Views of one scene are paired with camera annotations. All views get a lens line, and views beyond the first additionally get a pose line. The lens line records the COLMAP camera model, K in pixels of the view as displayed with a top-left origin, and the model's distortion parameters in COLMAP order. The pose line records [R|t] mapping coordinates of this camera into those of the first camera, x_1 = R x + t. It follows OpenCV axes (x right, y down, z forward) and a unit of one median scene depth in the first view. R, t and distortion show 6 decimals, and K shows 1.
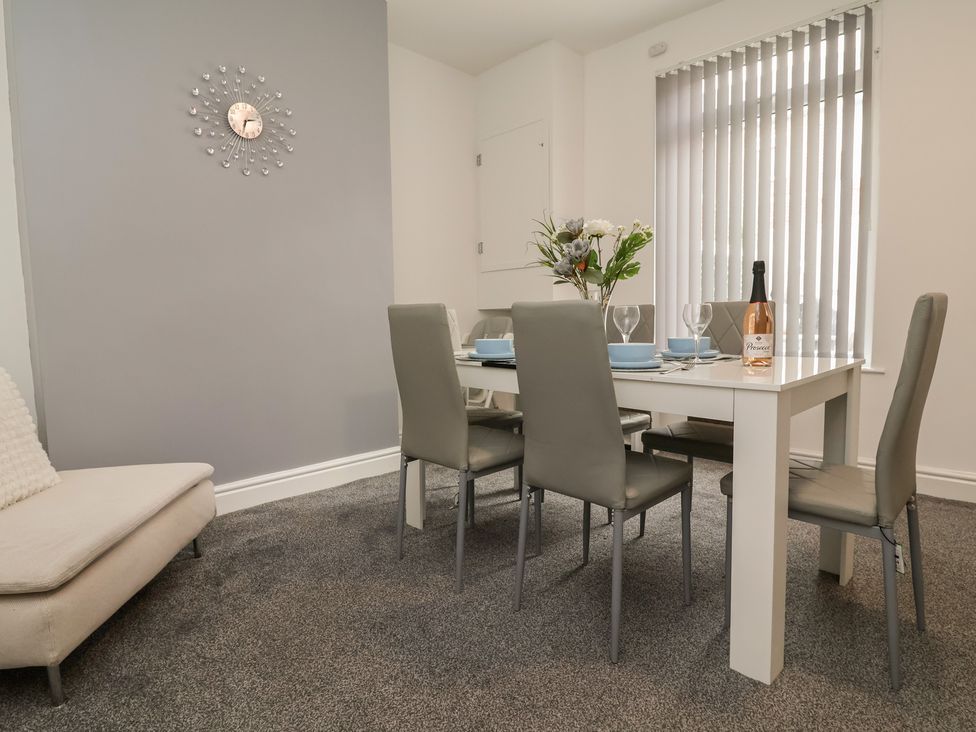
lens RADIAL K [[551.1, 0, 483.5], [0, 551.1, 366.1], [0, 0, 1]] dist [-0.016509, -0.000363]
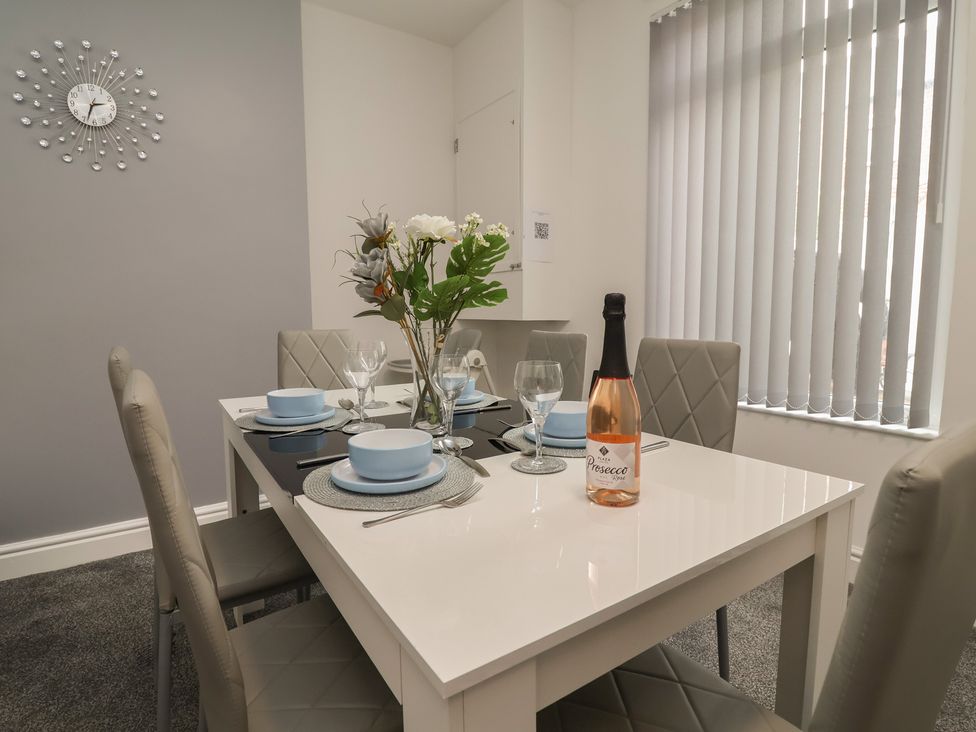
lens RADIAL K [[508.0, 0, 488.0], [0, 508.0, 366.0], [0, 0, 1]] dist [-0.000935, -0.014015]
pose [[0.984984, 0.028404, -0.170294, 0.303723], [-0.022960, 0.999163, 0.033852, -0.089890], [0.171114, -0.029434, 0.984812, 0.336737]]
